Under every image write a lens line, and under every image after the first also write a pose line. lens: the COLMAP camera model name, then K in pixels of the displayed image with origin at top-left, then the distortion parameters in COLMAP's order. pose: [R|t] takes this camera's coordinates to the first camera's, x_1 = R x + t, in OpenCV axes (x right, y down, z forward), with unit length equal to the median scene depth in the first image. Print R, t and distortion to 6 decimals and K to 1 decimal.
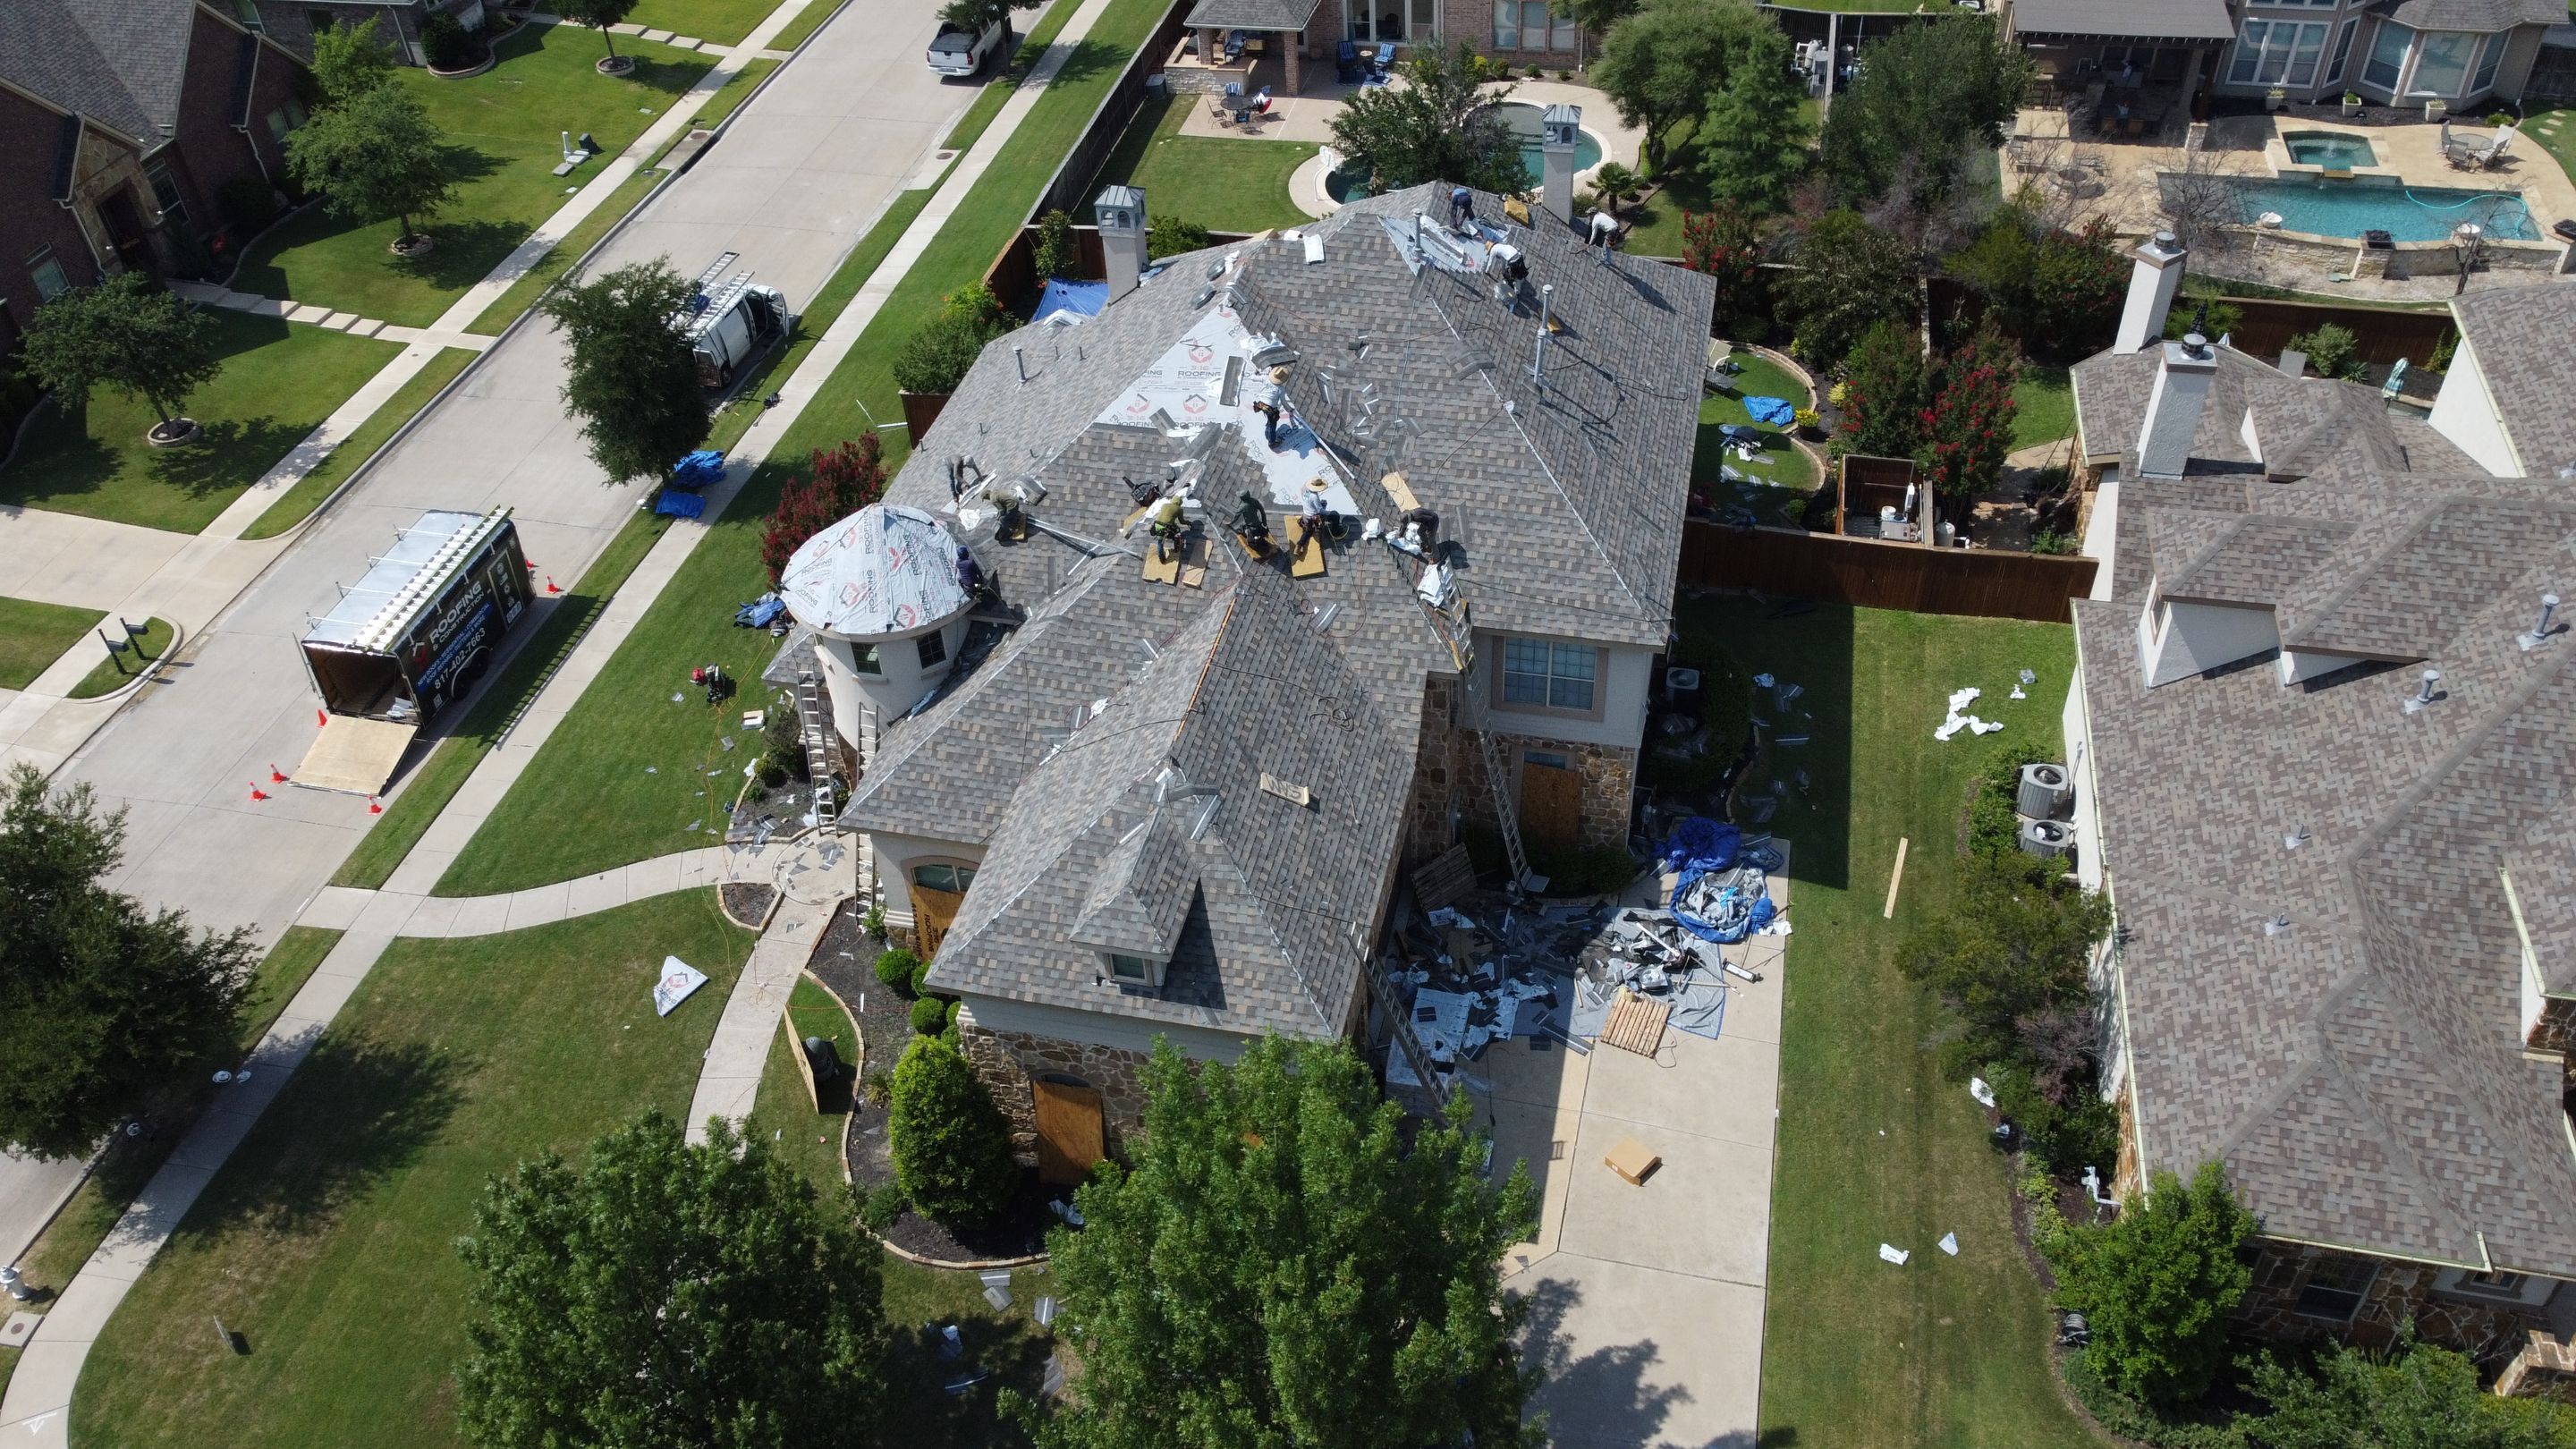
lens RADIAL K [[1952.3, 0, 1278.6], [0, 1952.3, 712.3], [0, 0, 1]] dist [0.000731, -0.006101]
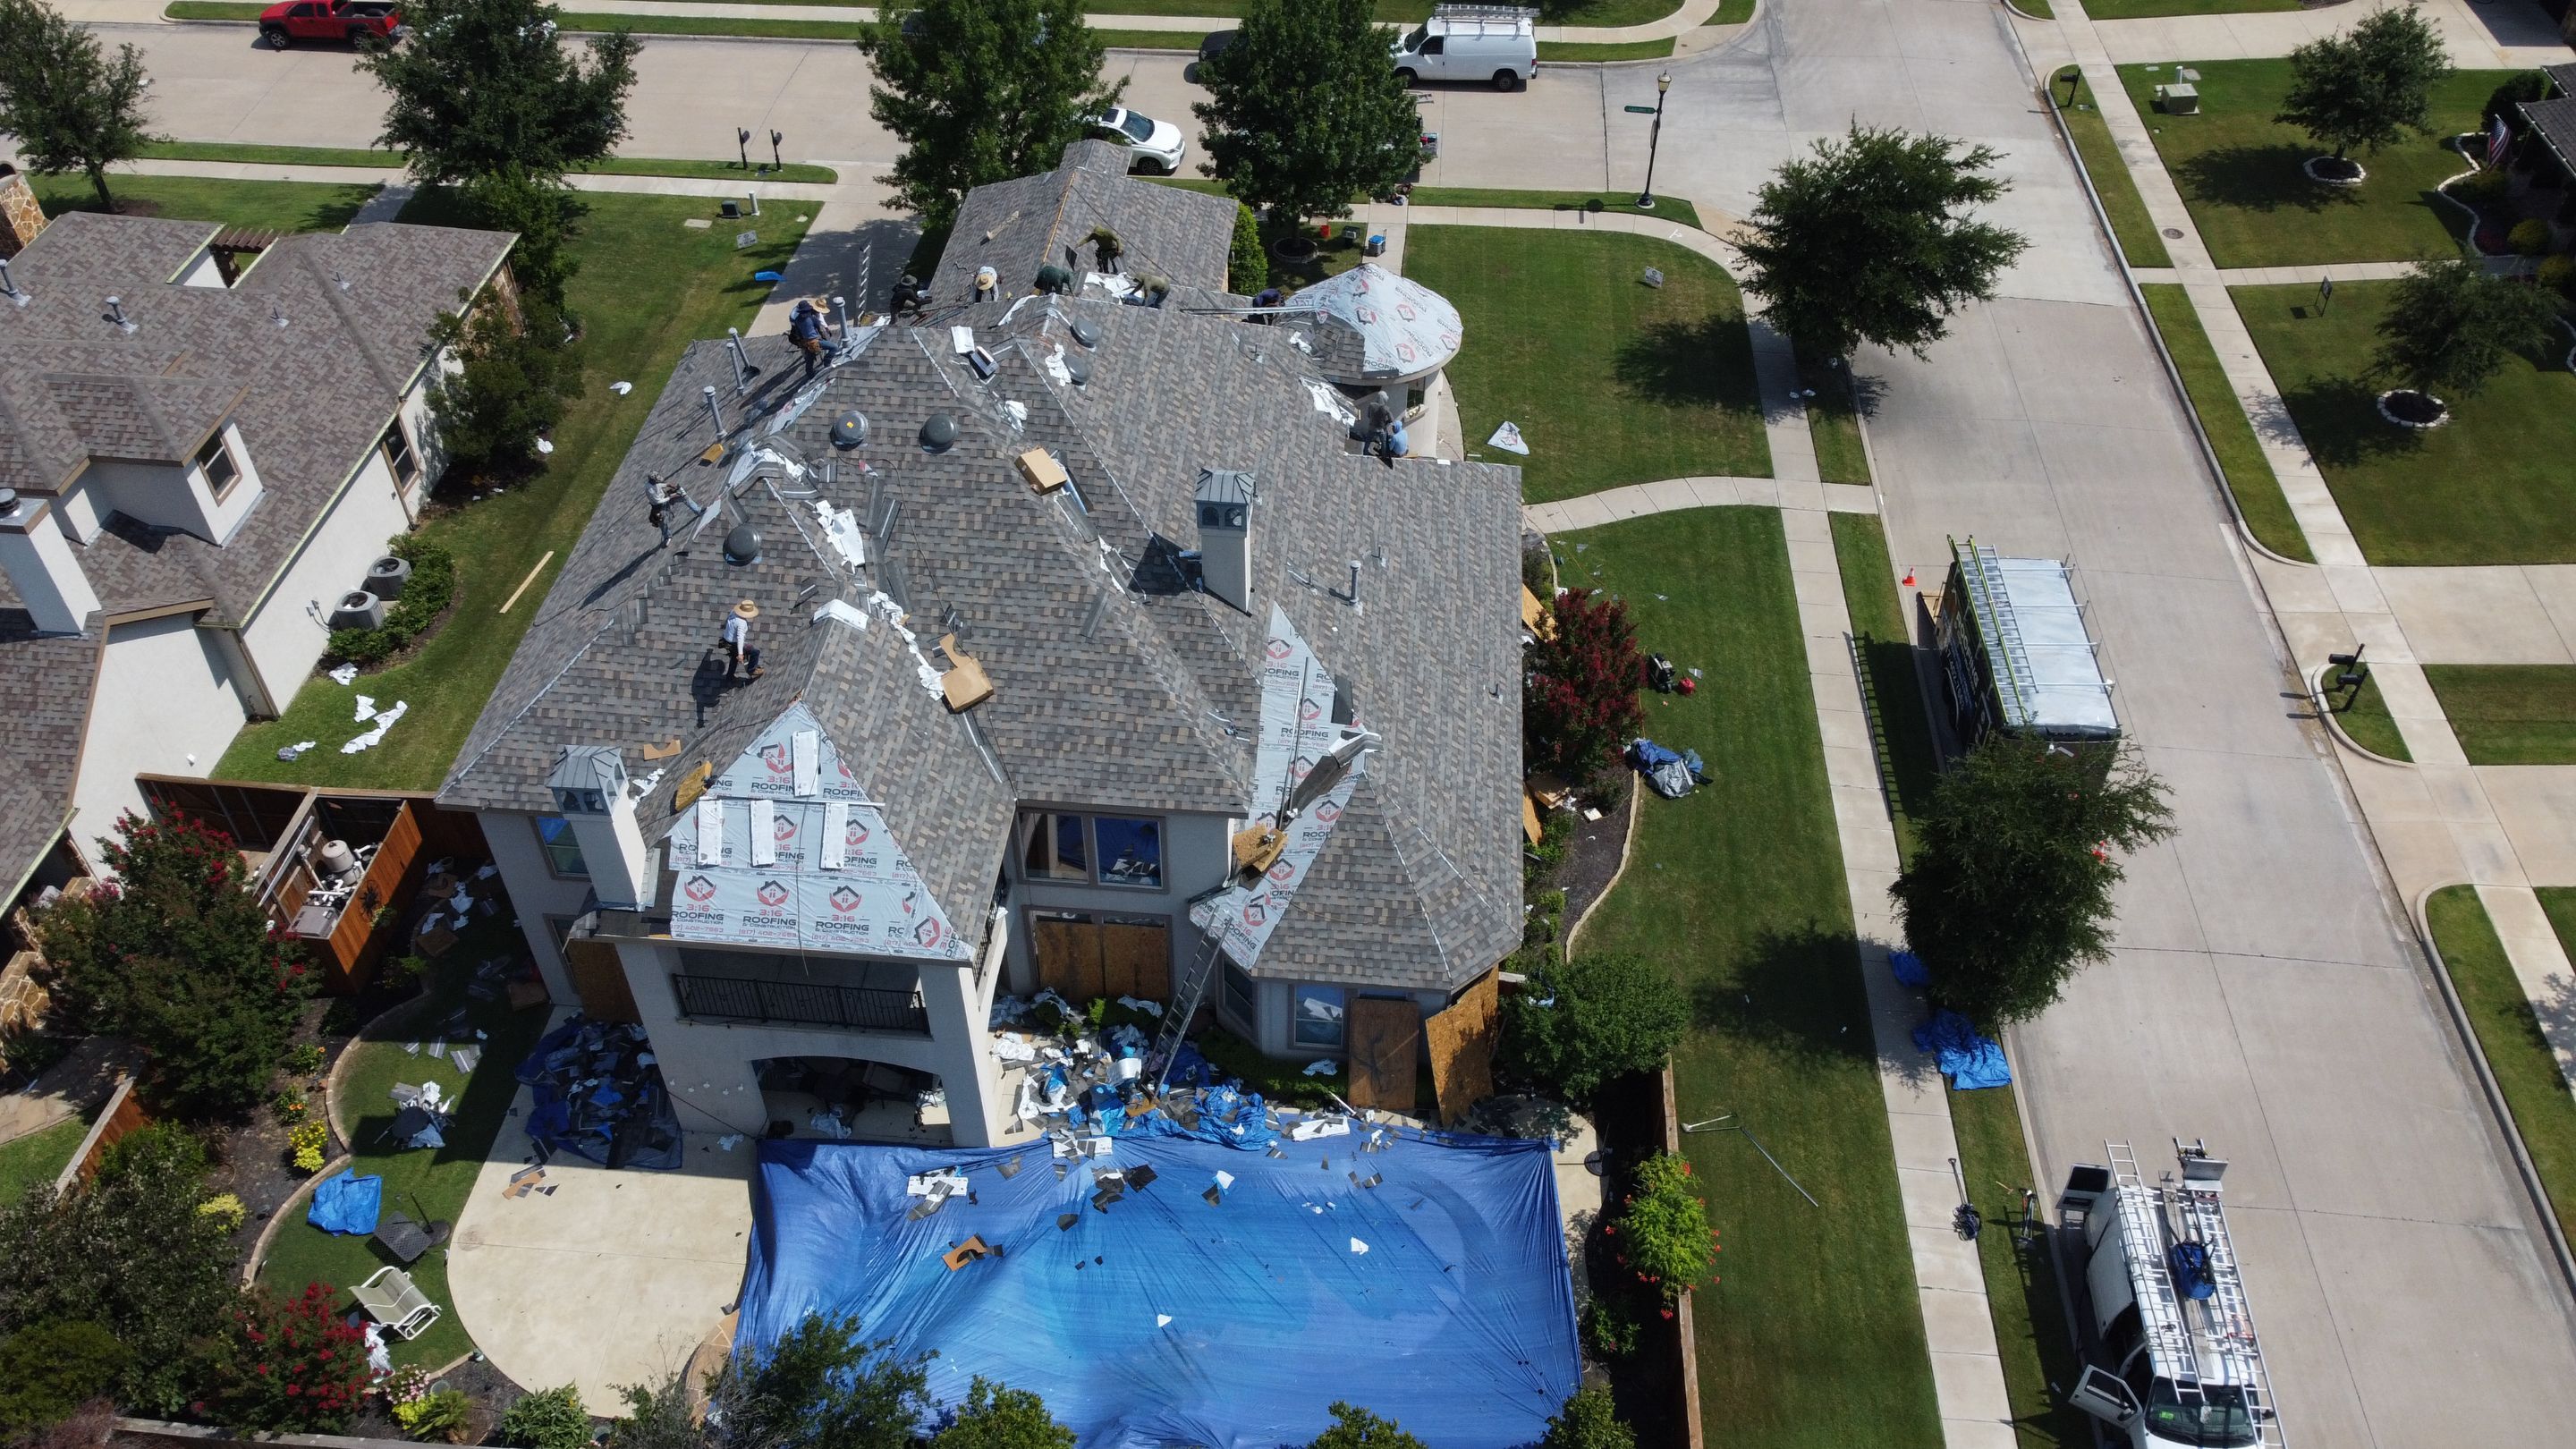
lens RADIAL K [[1952.3, 0, 1281.9], [0, 1952.3, 718.3], [0, 0, 1]] dist [0.000731, -0.006101]
pose [[-0.988297, 0.135174, -0.070683, -0.040679], [-0.056096, 0.108831, 0.992476, -1.123959], [0.141849, 0.984827, -0.099974, 1.288821]]
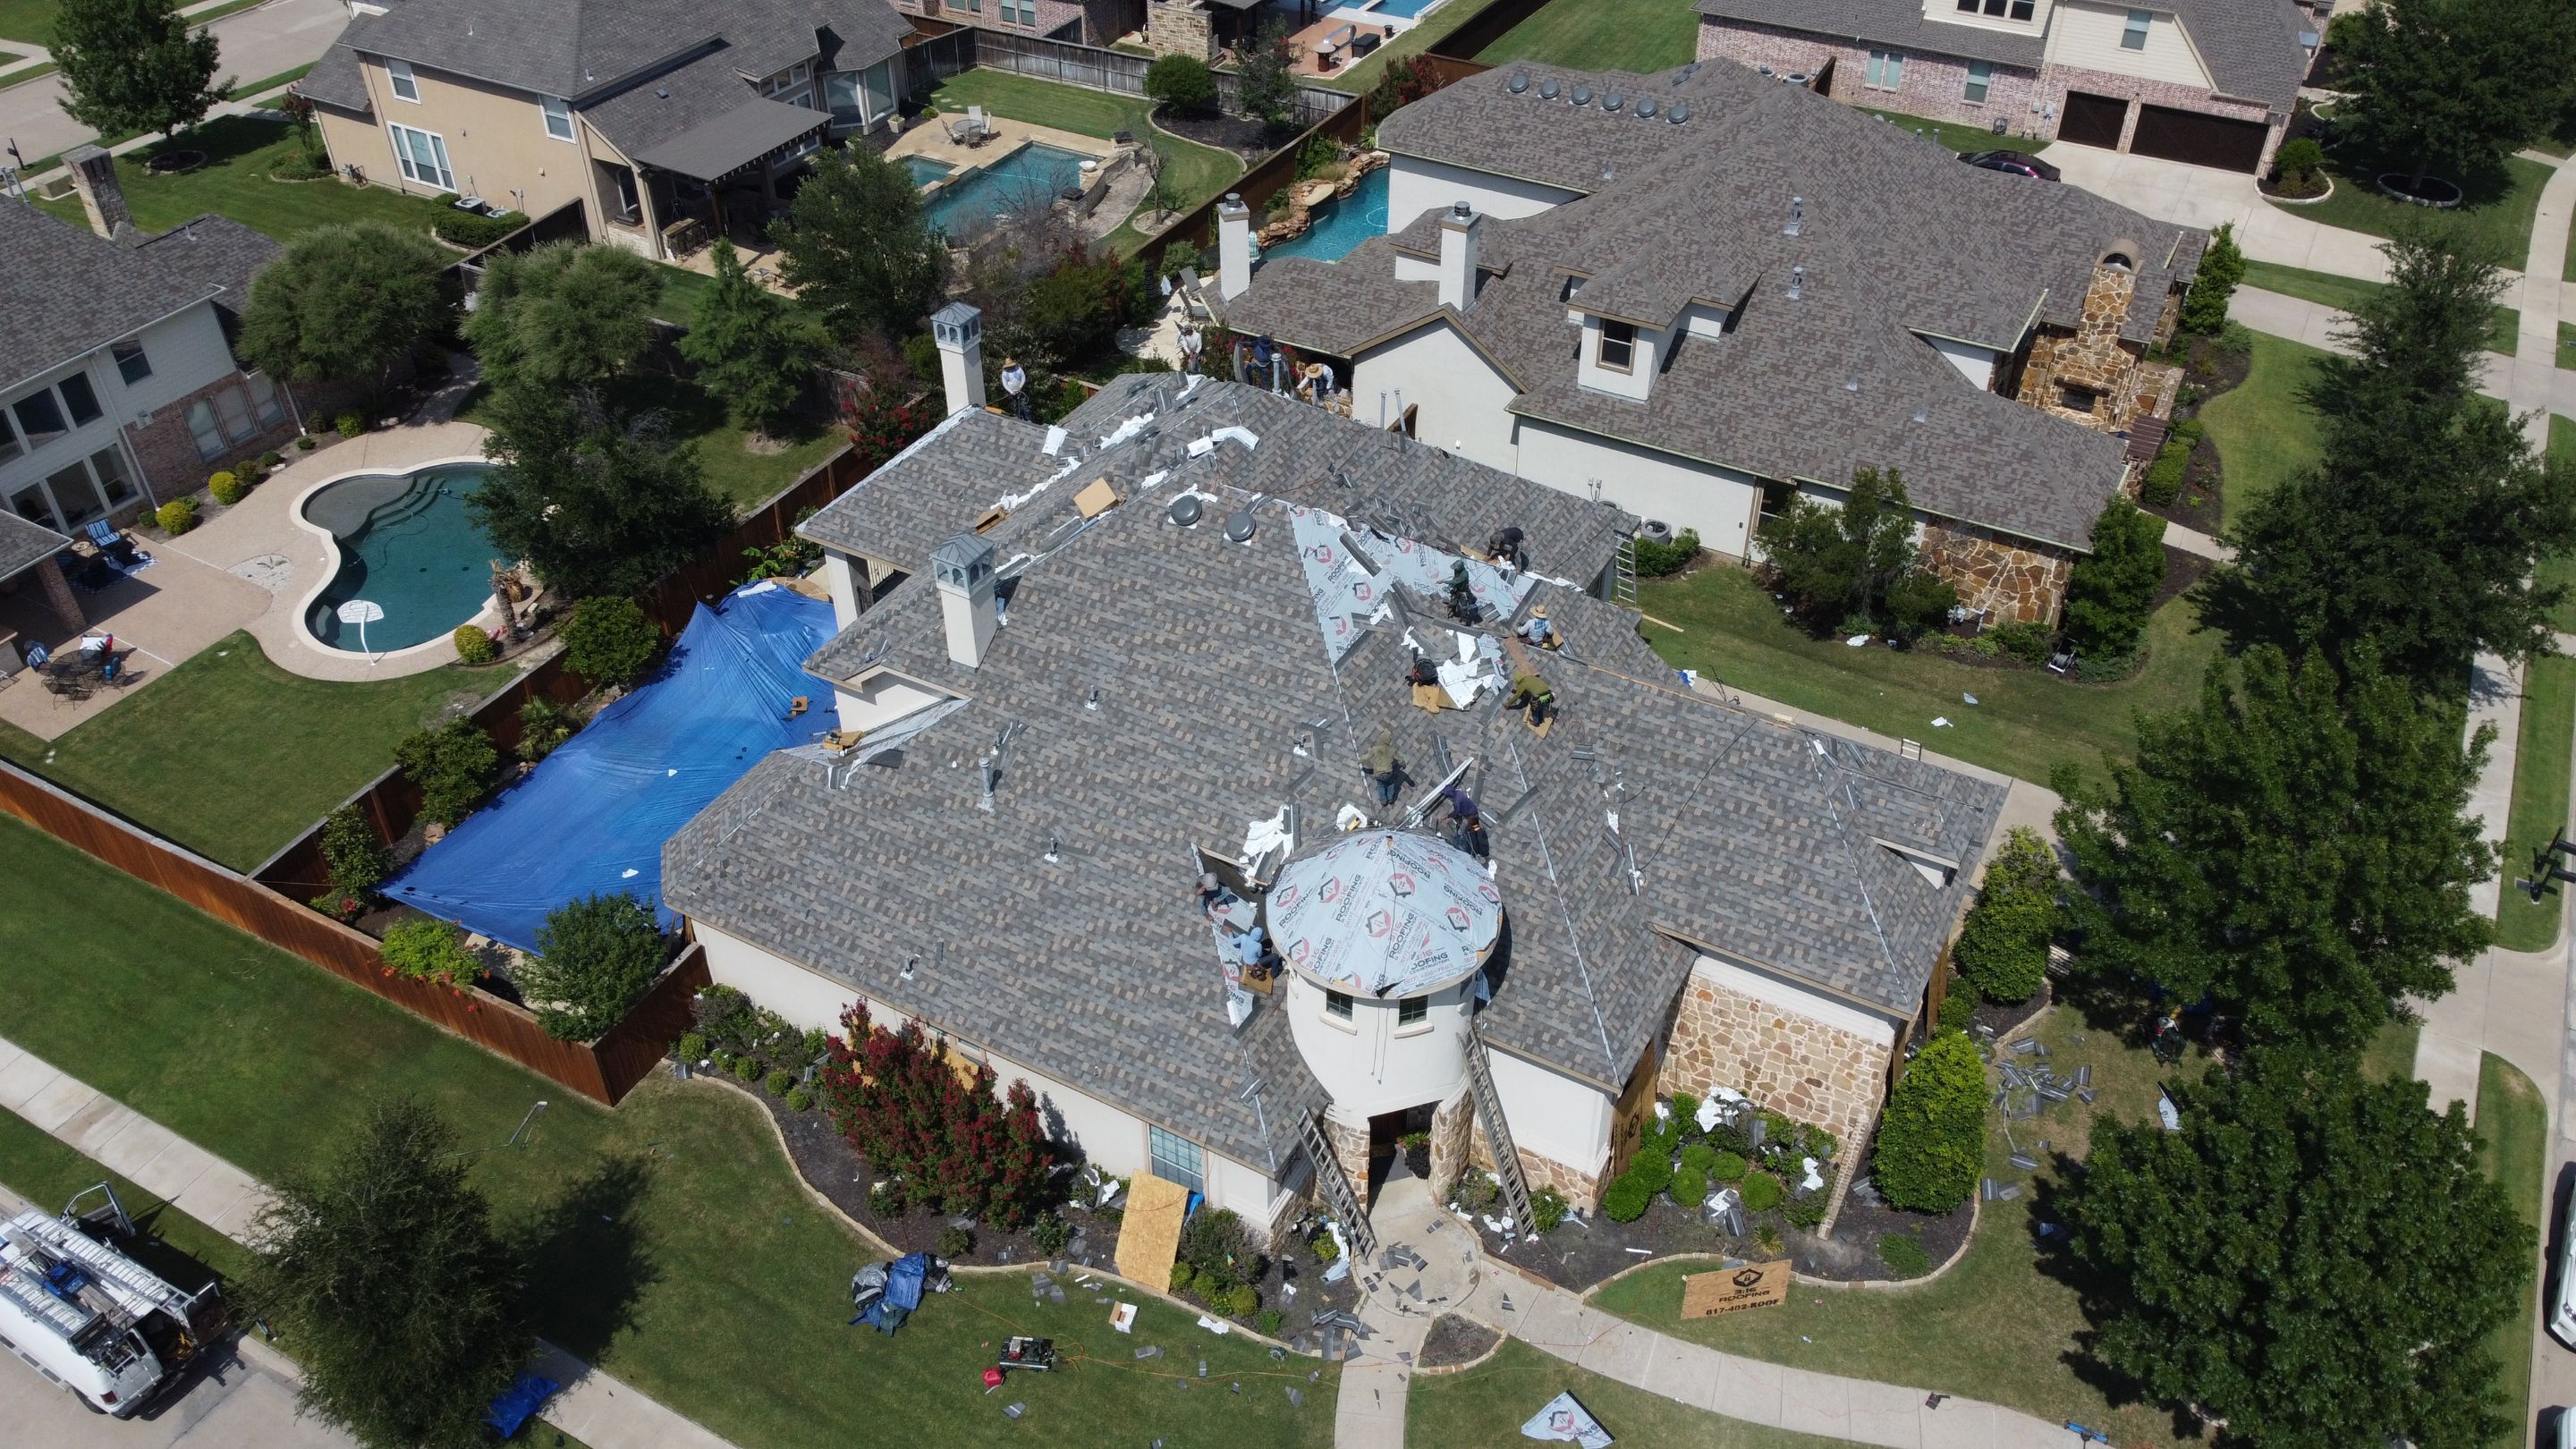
lens RADIAL K [[1952.3, 0, 1281.4], [0, 1952.3, 717.5], [0, 0, 1]] dist [0.000731, -0.006101]
pose [[0.276627, -0.556833, 0.783208, -0.840141], [0.617249, 0.727615, 0.299299, -0.420156], [-0.736533, 0.400640, 0.544983, 0.498595]]
